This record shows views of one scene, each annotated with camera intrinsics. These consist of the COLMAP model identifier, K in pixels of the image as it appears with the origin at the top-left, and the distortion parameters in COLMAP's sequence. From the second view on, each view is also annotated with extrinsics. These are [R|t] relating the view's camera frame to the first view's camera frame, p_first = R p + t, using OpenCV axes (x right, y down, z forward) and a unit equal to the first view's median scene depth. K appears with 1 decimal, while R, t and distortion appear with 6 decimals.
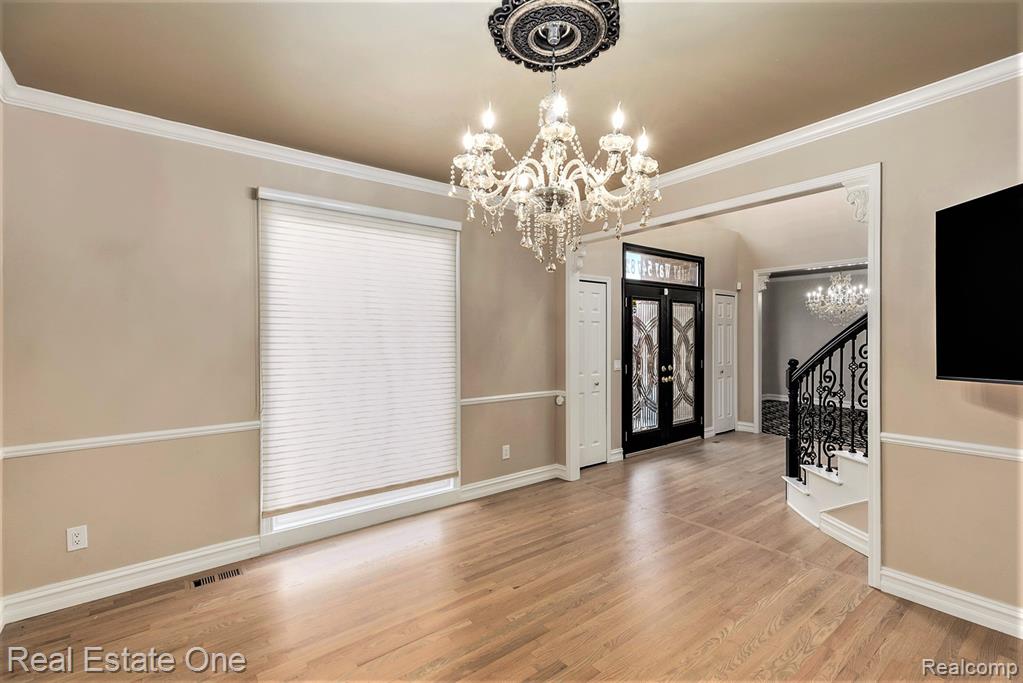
lens RADIAL K [[458.2, 0, 517.4], [0, 458.2, 341.2], [0, 0, 1]] dist [0.000984, 0.000310]
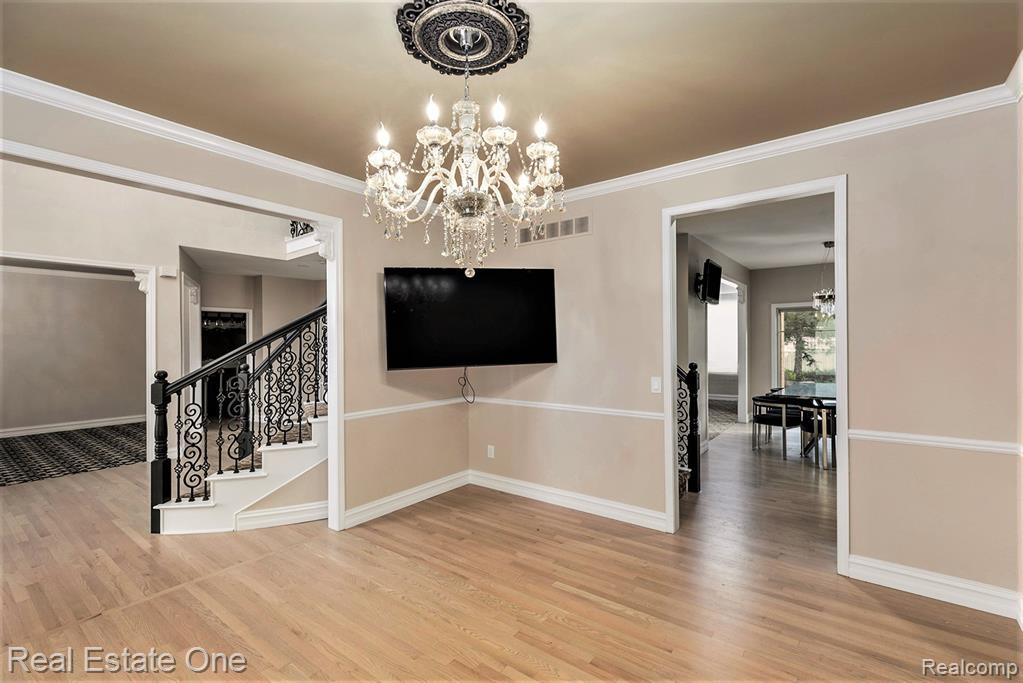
lens RADIAL K [[458.2, 0, 517.4], [0, 458.2, 341.2], [0, 0, 1]] dist [0.000984, 0.000310]
pose [[-0.252669, 0.006538, 0.967531, -0.568419], [0.014637, 0.999889, -0.002935, -0.009861], [-0.967442, 0.013420, -0.252737, 0.702966]]
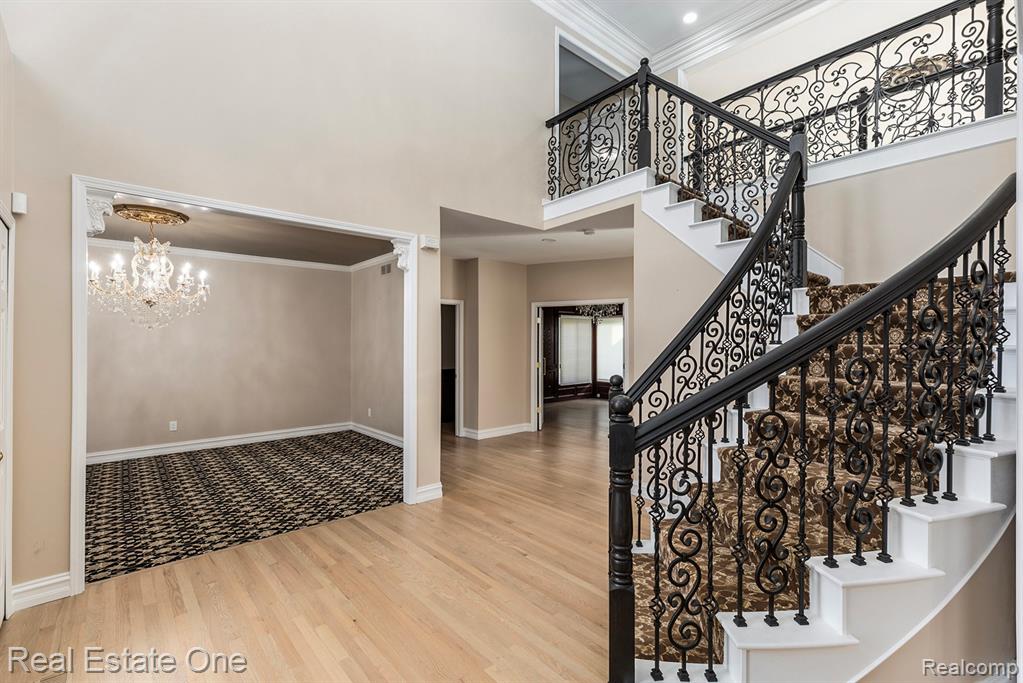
lens RADIAL K [[458.2, 0, 517.4], [0, 458.2, 341.2], [0, 0, 1]] dist [0.000984, 0.000310]
pose [[-0.059715, 0.003776, 0.998208, 0.237111], [0.010669, 0.999938, -0.003145, -0.018829], [-0.998158, 0.010462, -0.059752, 1.438644]]
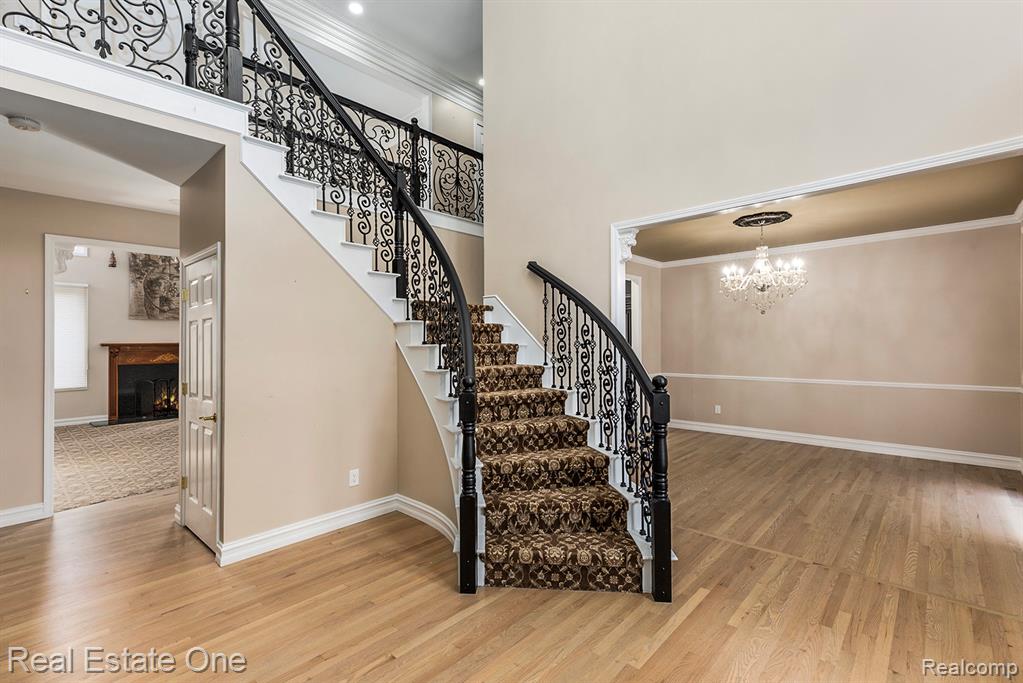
lens RADIAL K [[466.6, 0, 511.5], [0, 466.6, 341.5], [0, 0, 1]] dist [0.002242, 0.000394]
pose [[-0.986766, 0.010532, -0.161808, 1.171542], [0.009778, 0.999937, 0.005454, -0.021041], [0.161855, 0.003800, -0.986807, 2.071162]]
